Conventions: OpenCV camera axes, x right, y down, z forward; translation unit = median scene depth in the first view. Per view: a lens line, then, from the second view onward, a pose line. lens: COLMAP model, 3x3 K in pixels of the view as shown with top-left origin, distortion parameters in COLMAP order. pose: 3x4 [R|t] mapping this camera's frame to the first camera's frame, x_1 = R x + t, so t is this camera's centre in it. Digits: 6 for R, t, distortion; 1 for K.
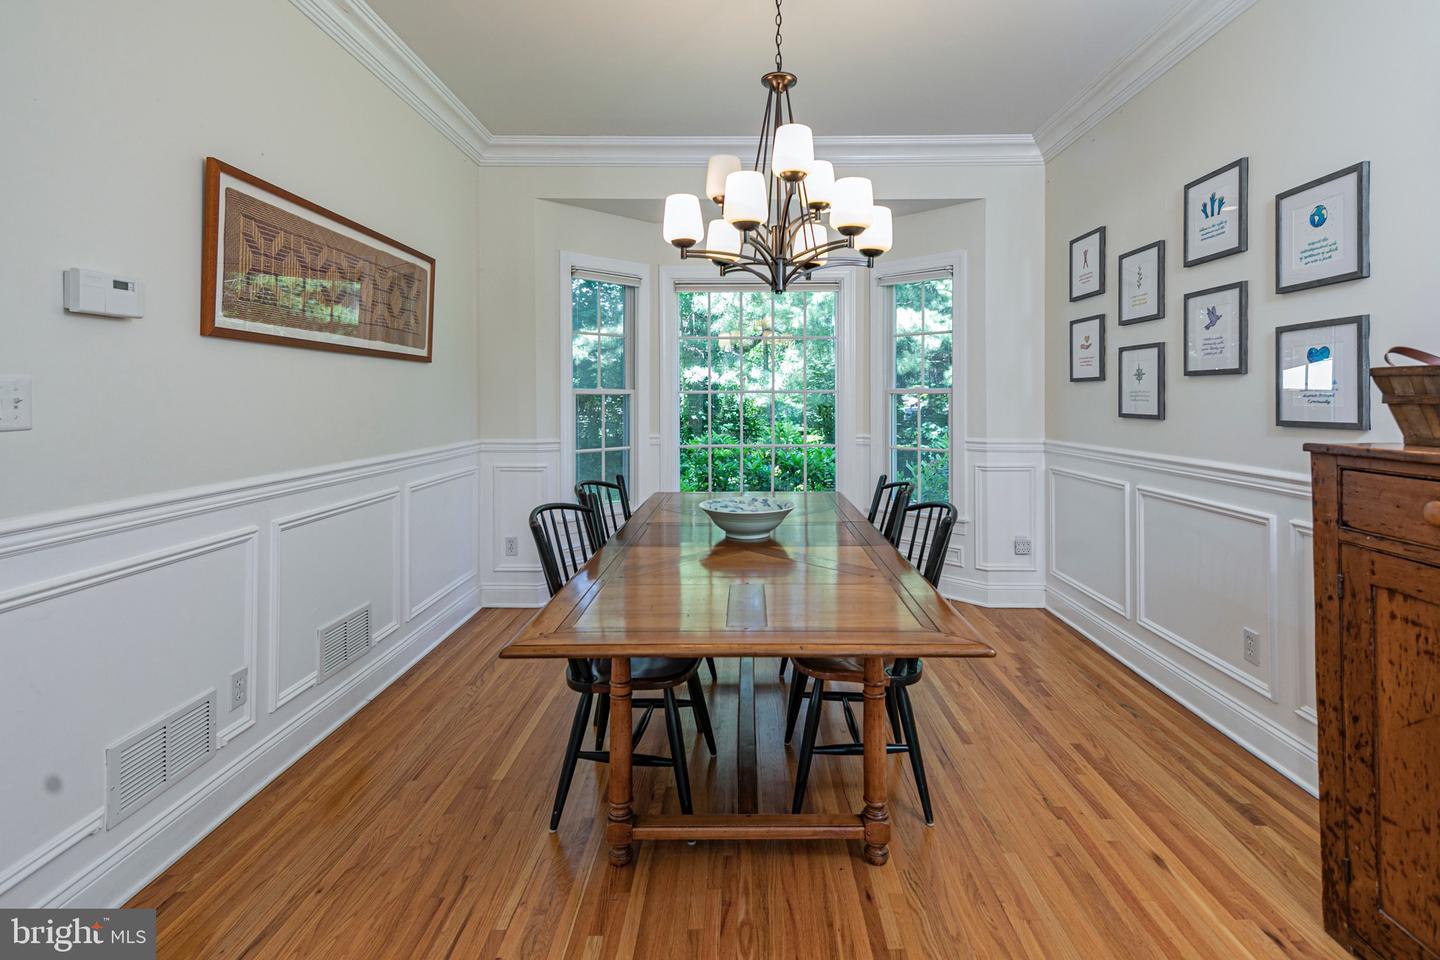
lens RADIAL K [[696.7, 0, 741.4], [0, 696.7, 395.0], [0, 0, 1]] dist [0.028168, -0.006190]
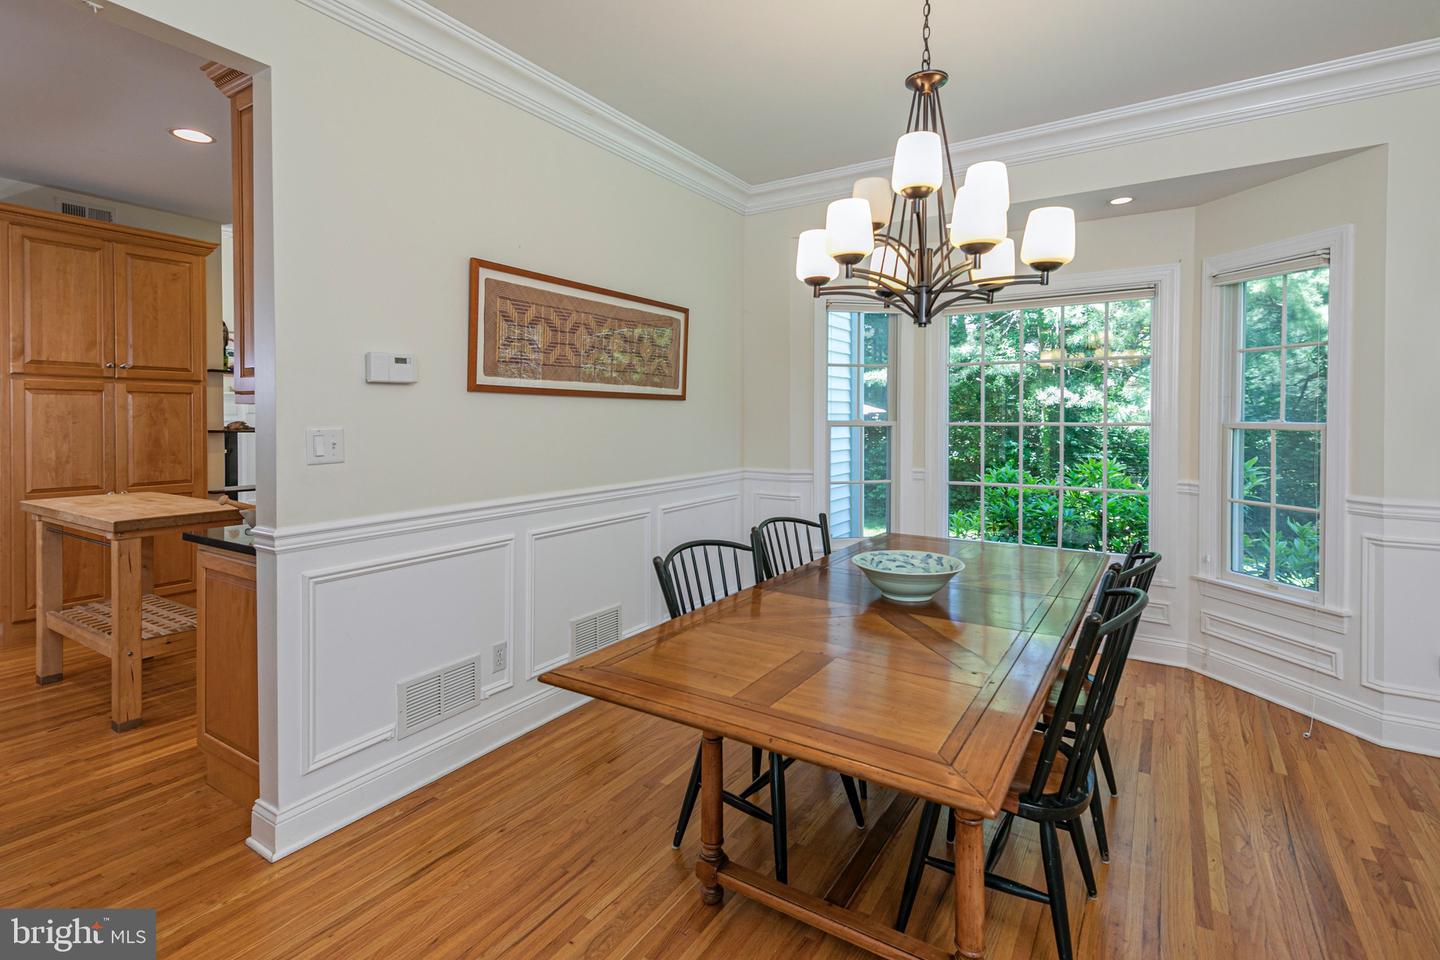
lens RADIAL K [[690.1, 0, 722.8], [0, 690.1, 423.2], [0, 0, 1]] dist [0.025453, -0.004226]
pose [[0.840658, 0.007339, -0.541517, 0.331908], [0.000527, 0.999897, 0.014369, -0.038922], [0.541567, -0.012365, 0.840567, 0.142101]]
